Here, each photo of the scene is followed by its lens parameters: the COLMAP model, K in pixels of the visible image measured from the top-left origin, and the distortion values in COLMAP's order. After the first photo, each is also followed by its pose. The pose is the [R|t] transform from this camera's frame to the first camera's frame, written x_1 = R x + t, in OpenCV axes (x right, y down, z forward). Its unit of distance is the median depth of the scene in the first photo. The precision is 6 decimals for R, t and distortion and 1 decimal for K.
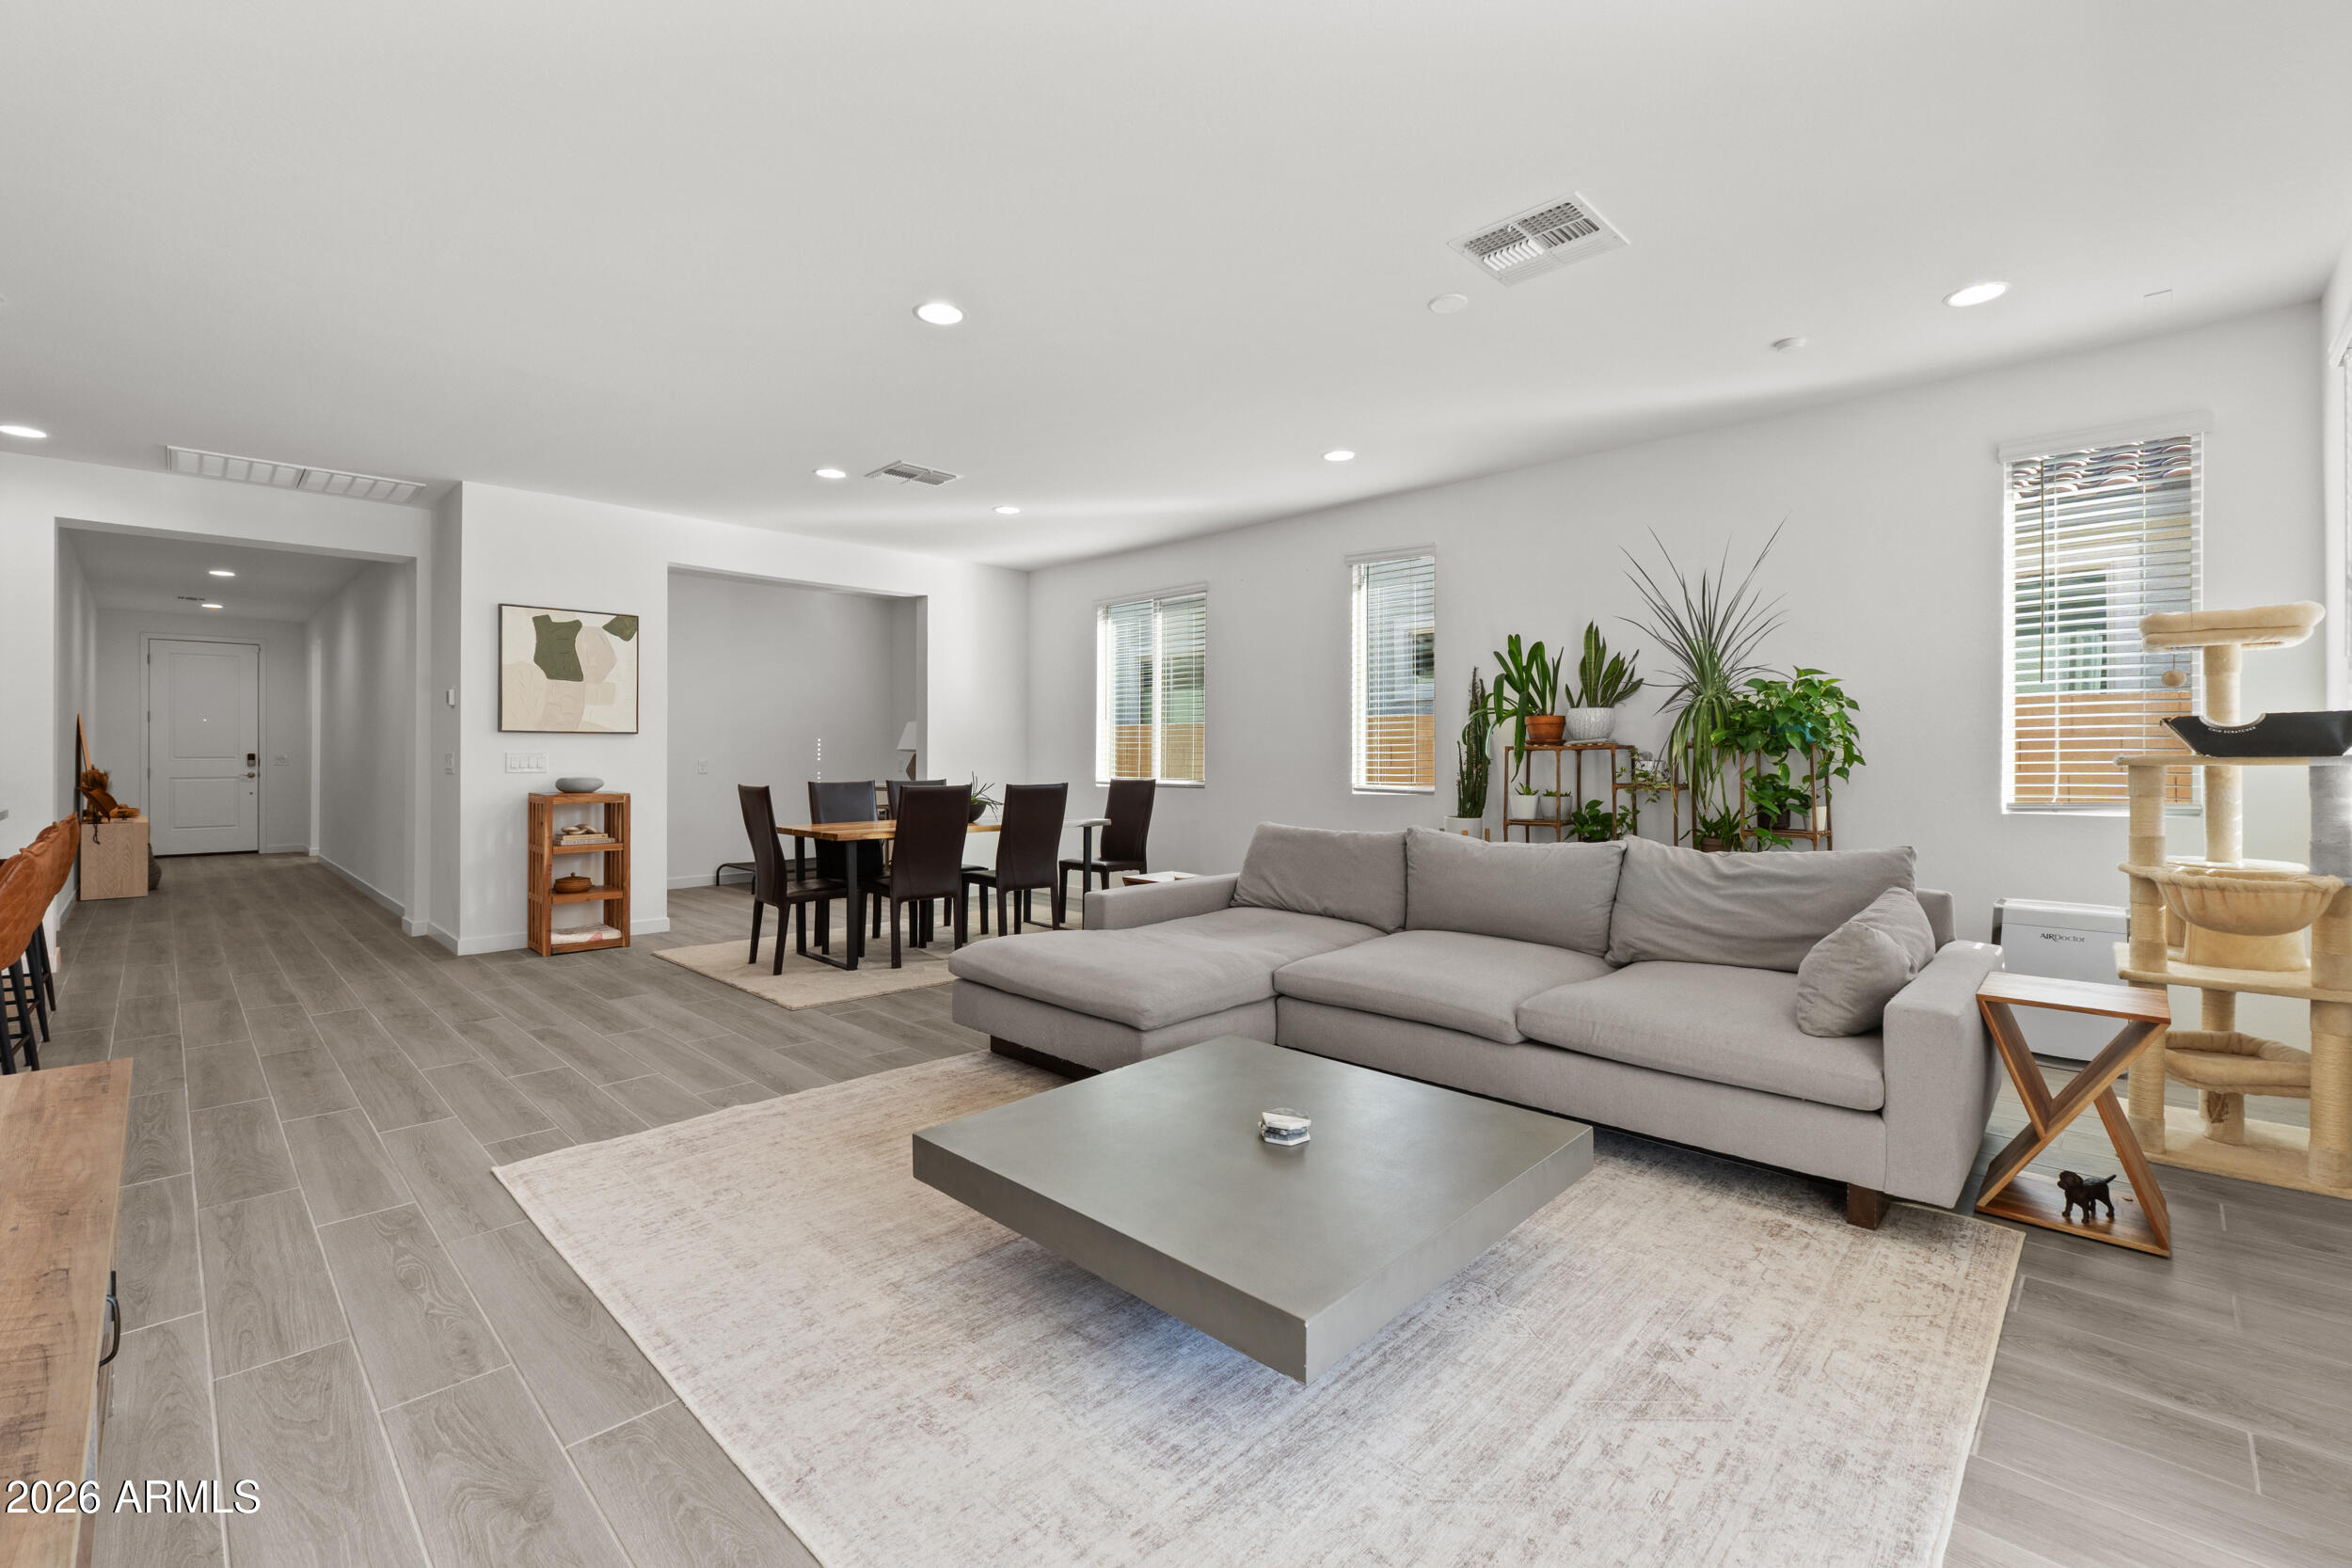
lens RADIAL K [[1009.4, 0, 1173.7], [0, 1009.4, 753.7], [0, 0, 1]] dist [0.000234, 0.000098]
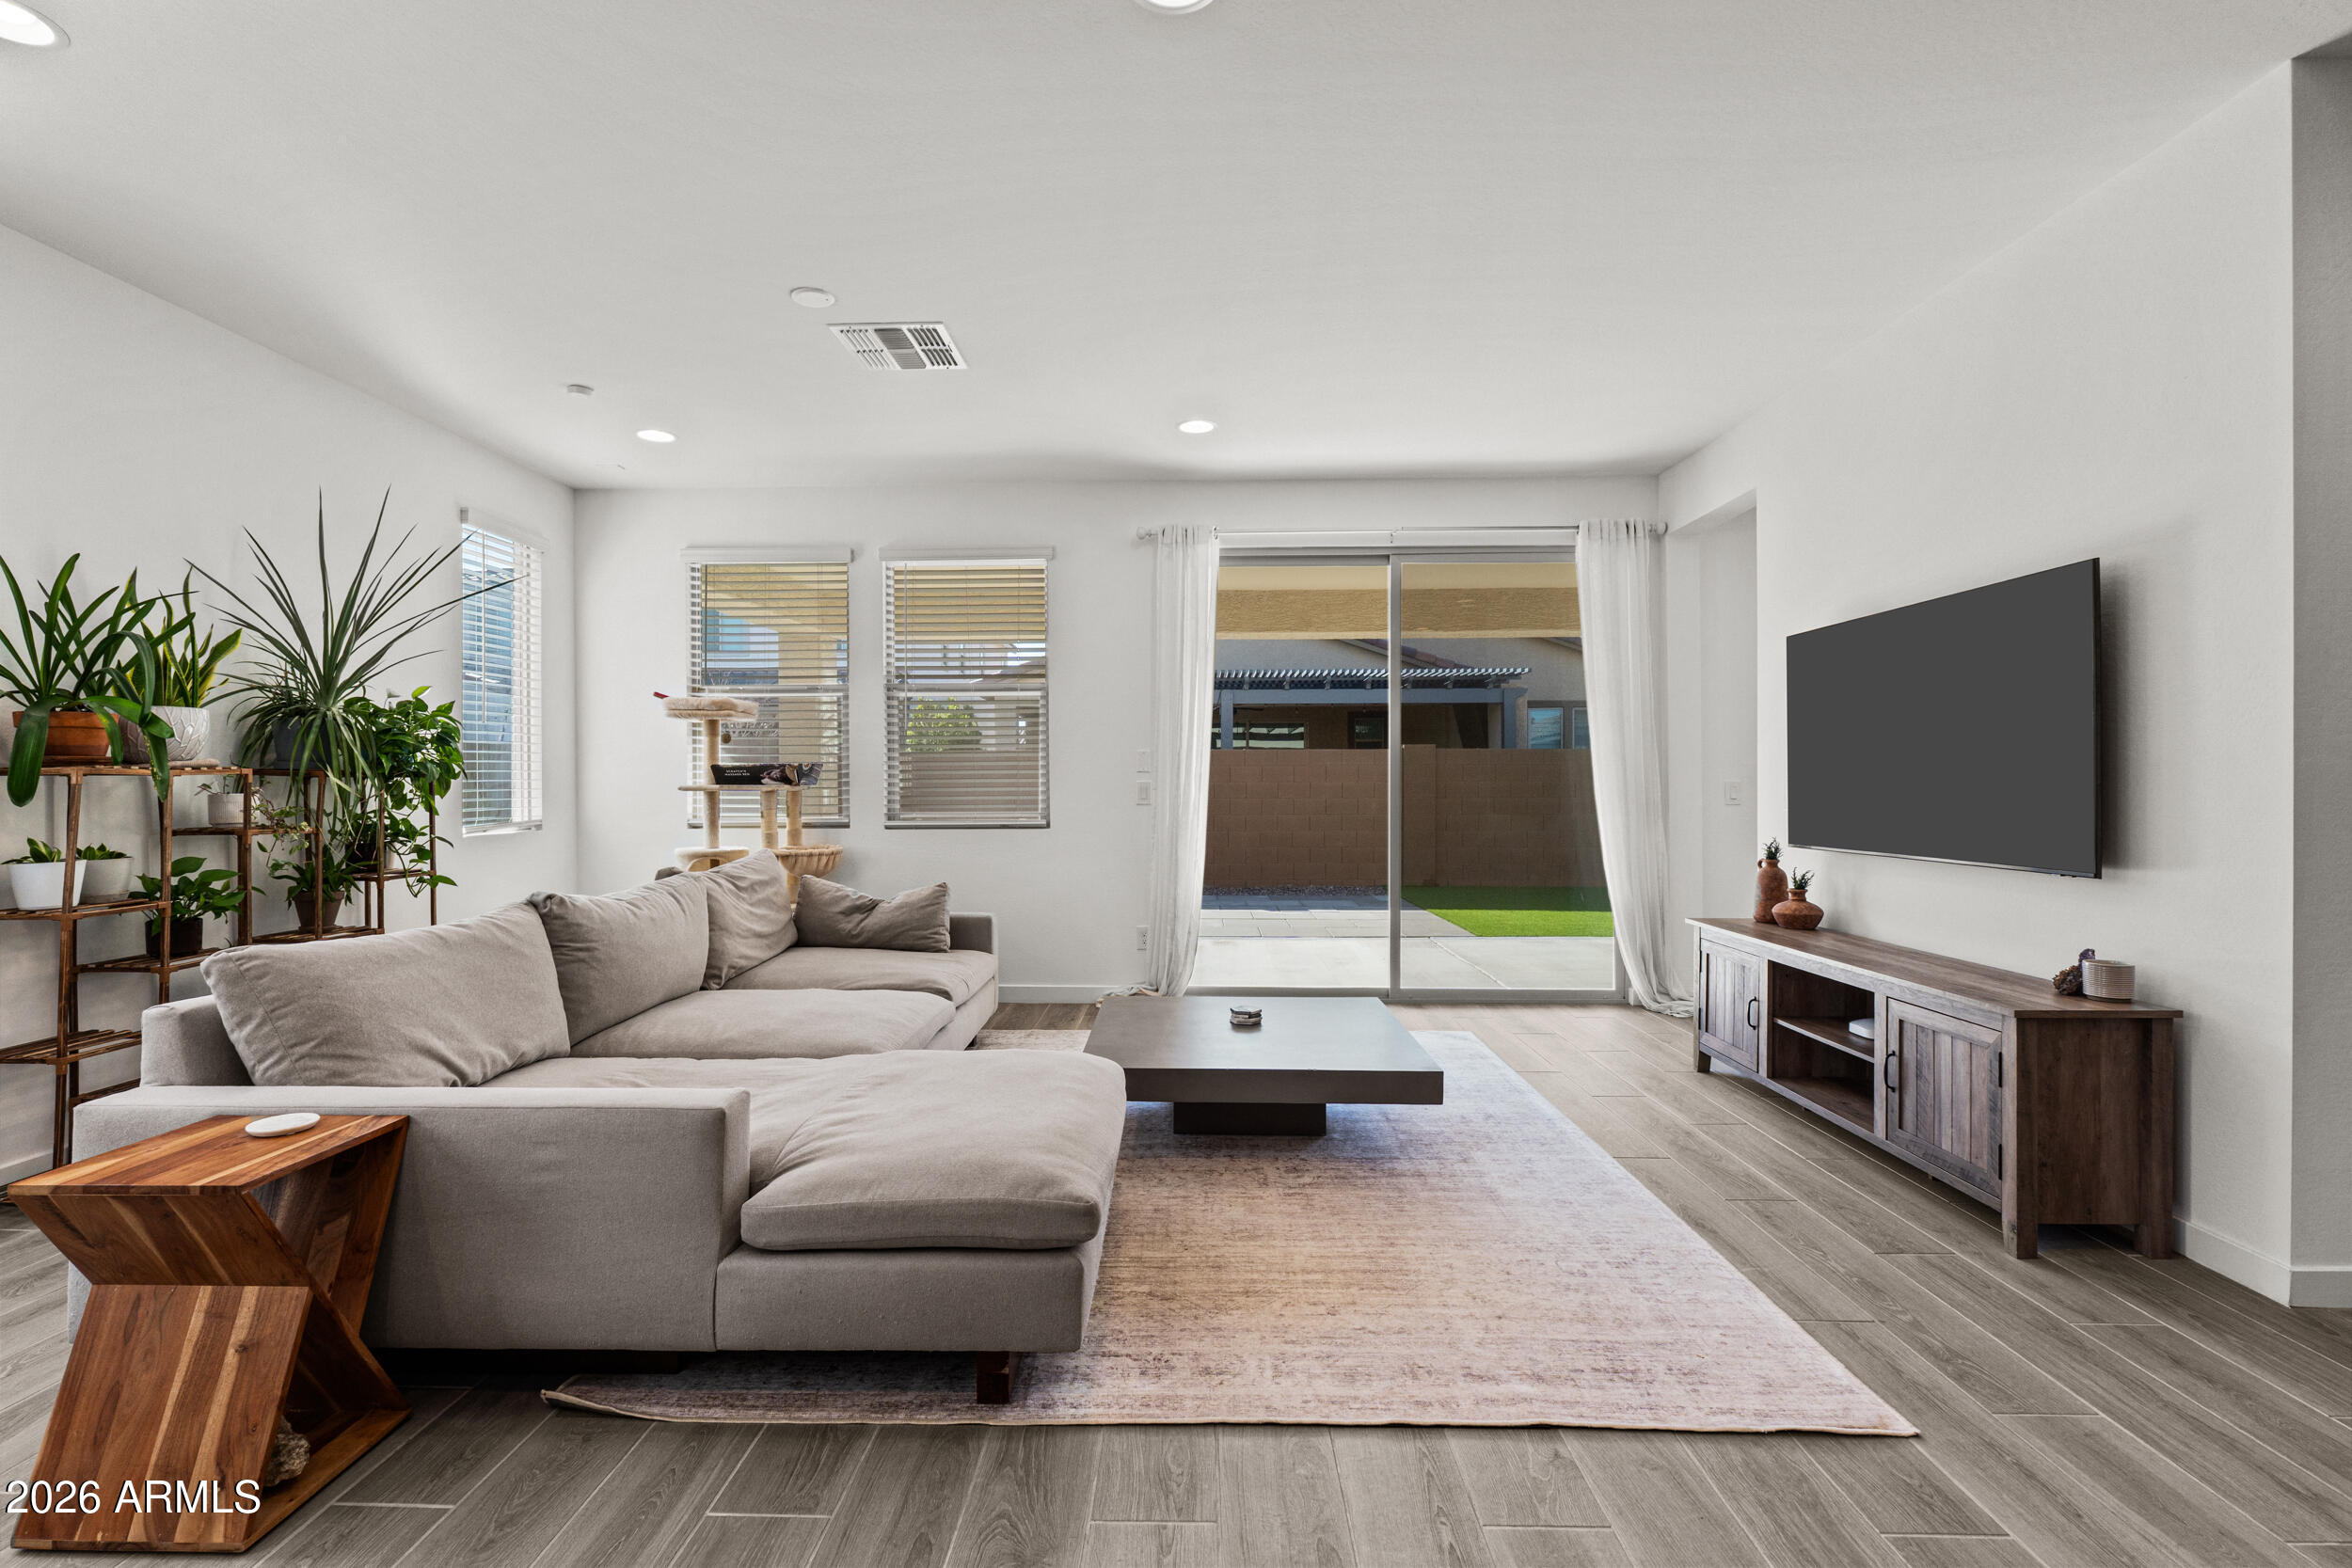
lens RADIAL K [[1064.9, 0, 1165.6], [0, 1064.9, 787.4], [0, 0, 1]] dist [-0.003946, -0.000385]
pose [[-0.679390, -0.002088, 0.733775, -0.427219], [-0.001150, 0.999998, 0.001781, 0.001236], [-0.733777, 0.000367, -0.679390, 0.915489]]
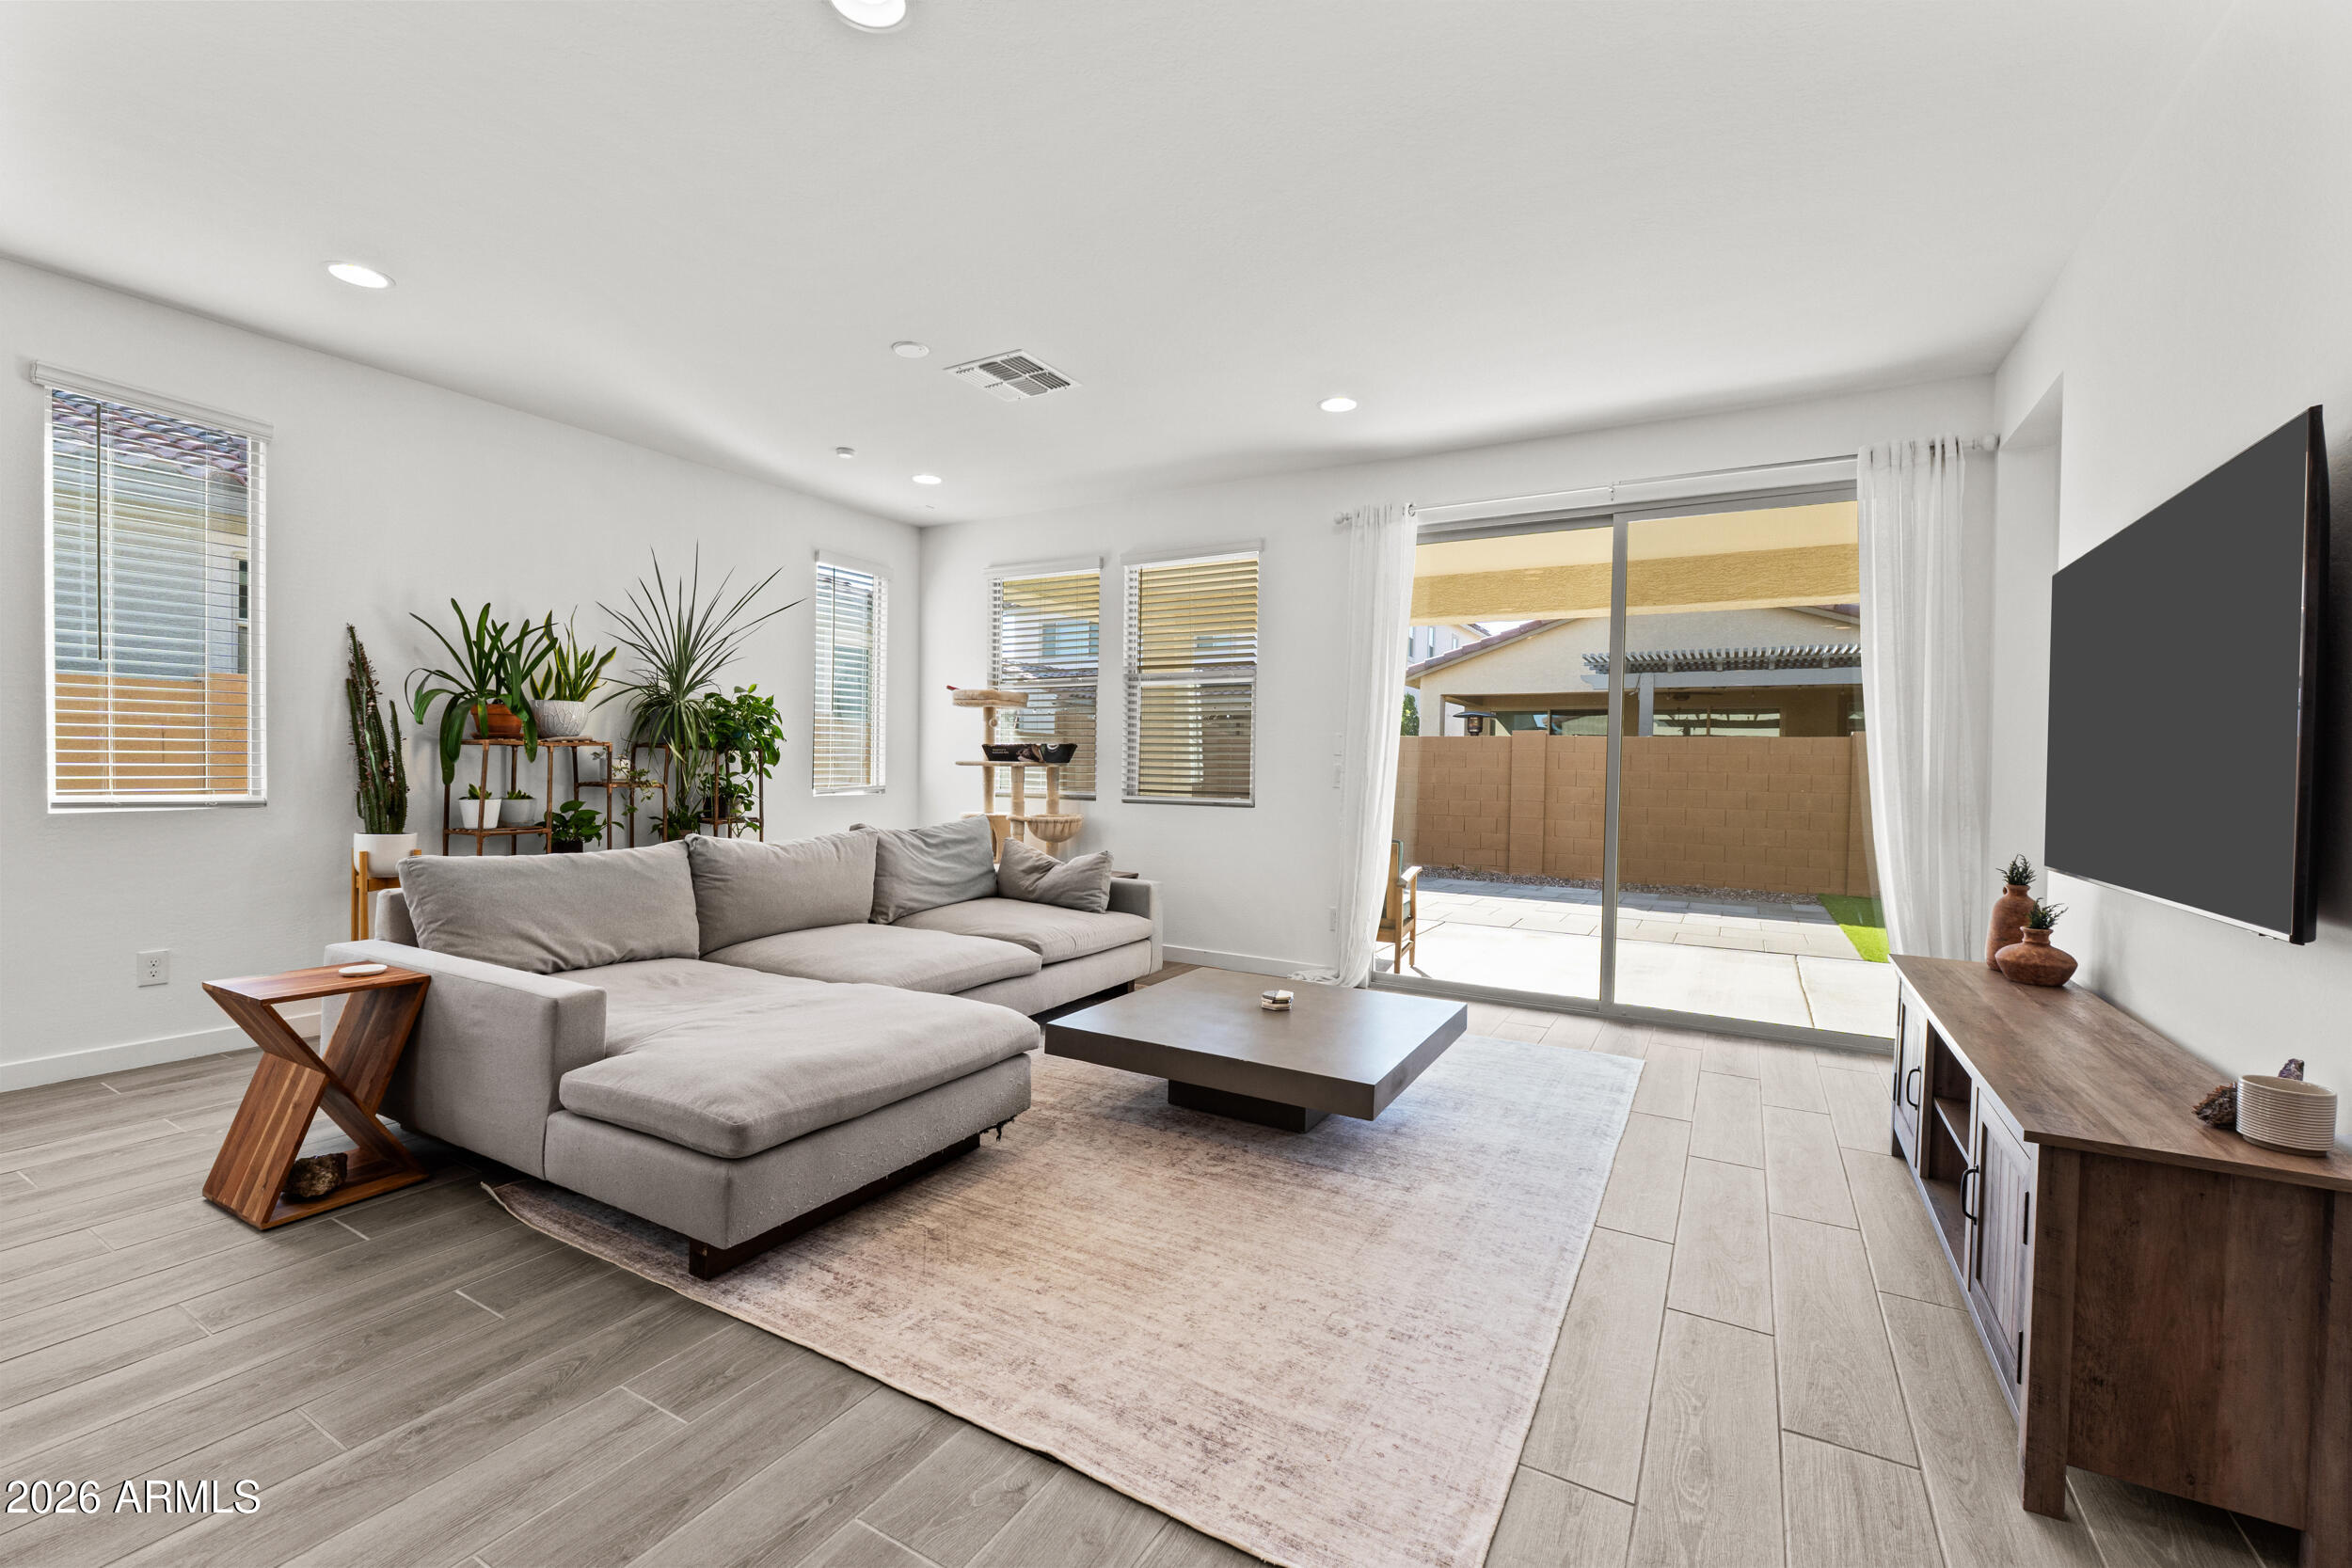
lens RADIAL K [[985.5, 0, 1168.9], [0, 985.5, 786.5], [0, 0, 1]] dist [-0.003067, -0.000252]
pose [[-0.247111, -0.027102, 0.968608, -0.546668], [-0.022180, 0.999505, 0.022308, 0.000614], [-0.968733, -0.015971, -0.247590, 0.633594]]
